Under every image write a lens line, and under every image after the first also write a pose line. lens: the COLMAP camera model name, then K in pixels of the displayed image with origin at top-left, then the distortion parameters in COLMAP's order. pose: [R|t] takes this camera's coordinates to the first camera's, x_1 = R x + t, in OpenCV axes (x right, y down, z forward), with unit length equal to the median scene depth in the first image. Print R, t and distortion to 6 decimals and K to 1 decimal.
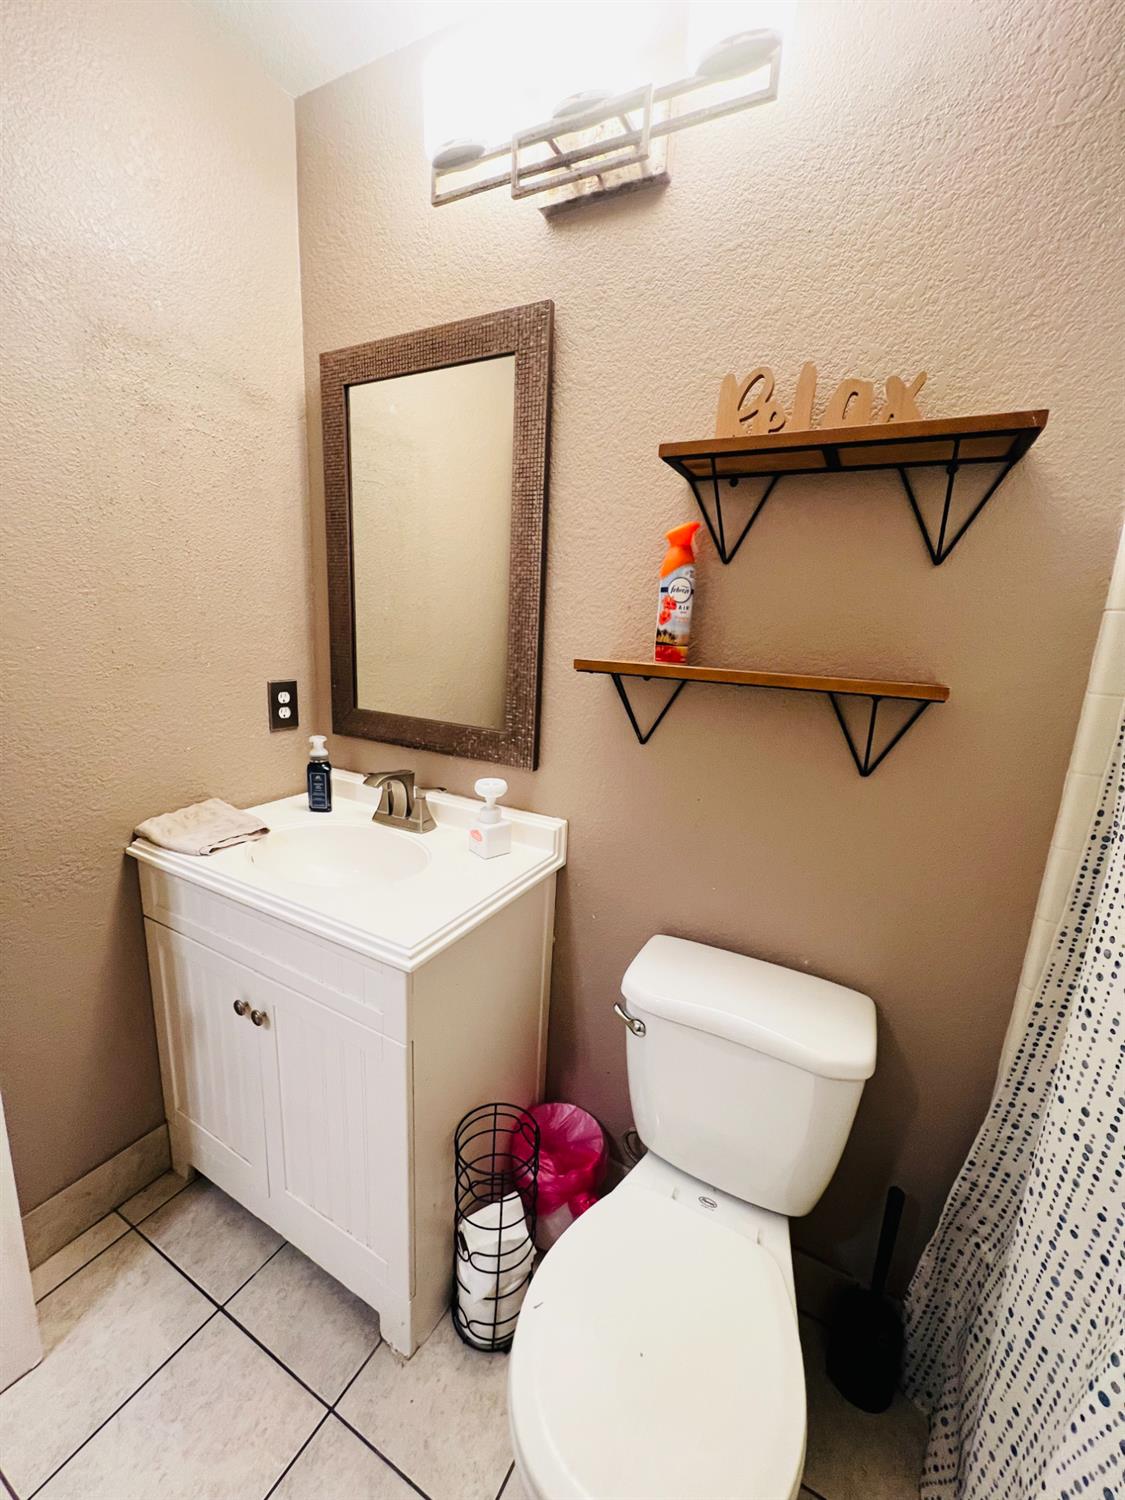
lens RADIAL K [[598.6, 0, 560.9], [0, 598.6, 748.4], [0, 0, 1]] dist [-0.000273, -0.000283]
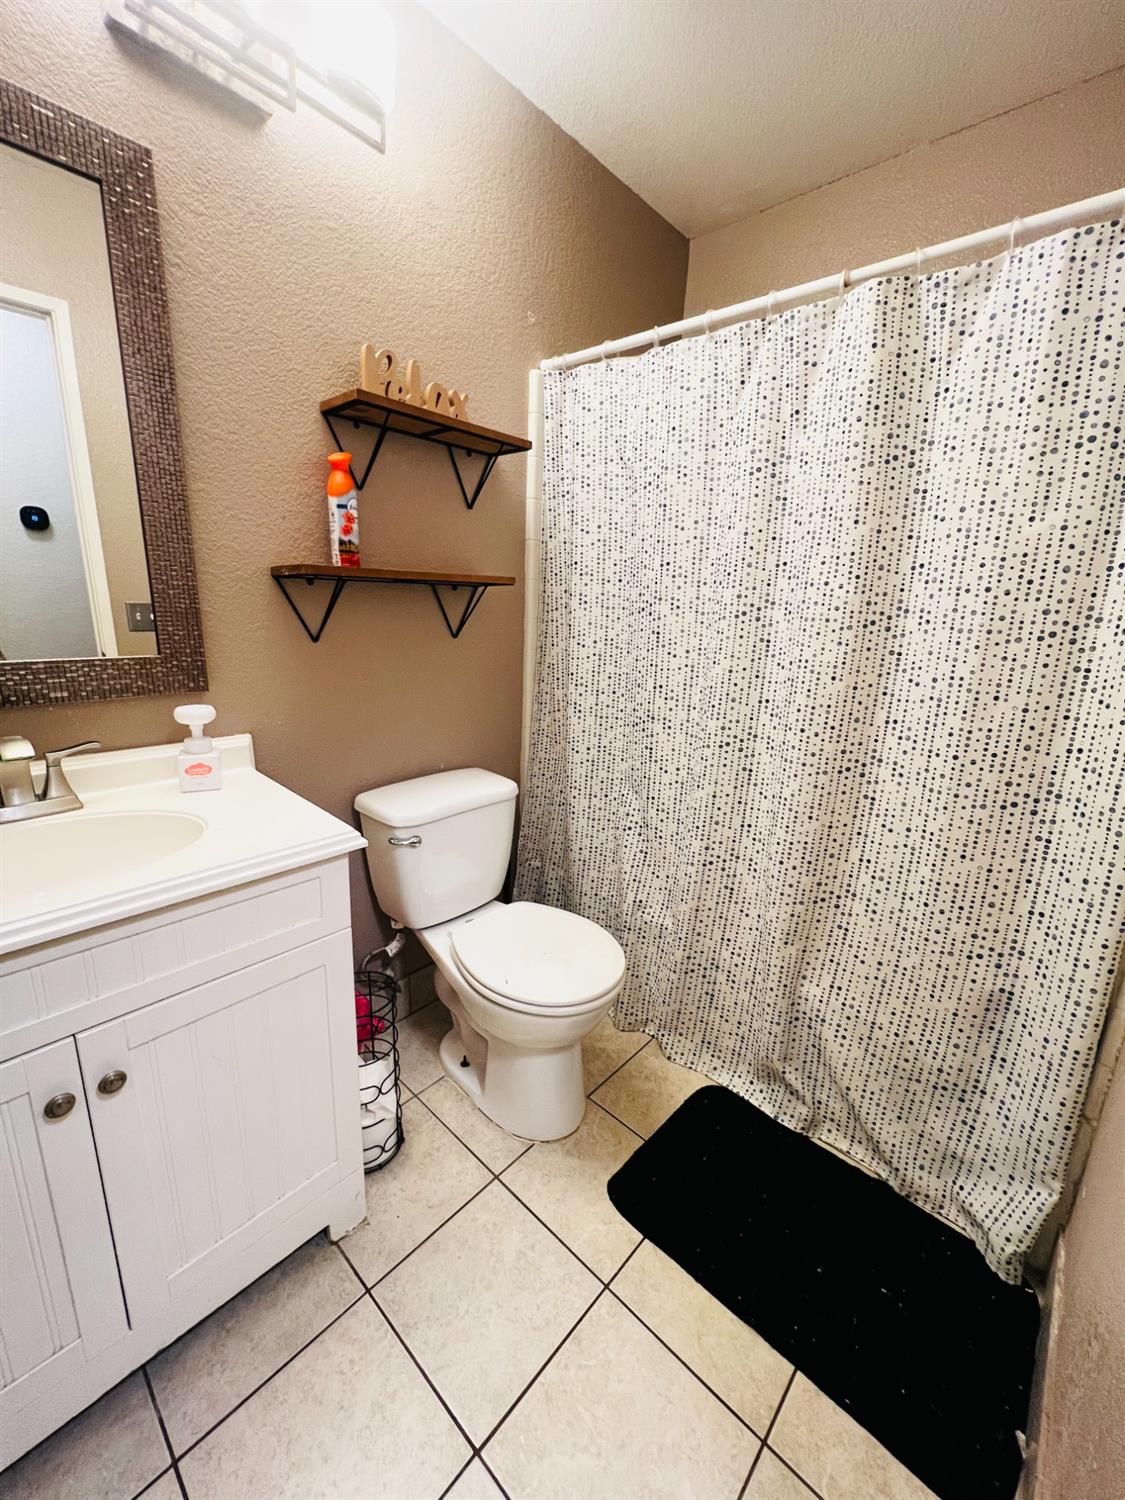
lens RADIAL K [[598.6, 0, 561.9], [0, 598.6, 746.7], [0, 0, 1]] dist [-0.000273, -0.000283]
pose [[0.247989, -0.277827, 0.928070, -0.995484], [0.174733, 0.955111, 0.239232, -0.009102], [-0.952874, 0.102838, 0.285403, 0.270732]]
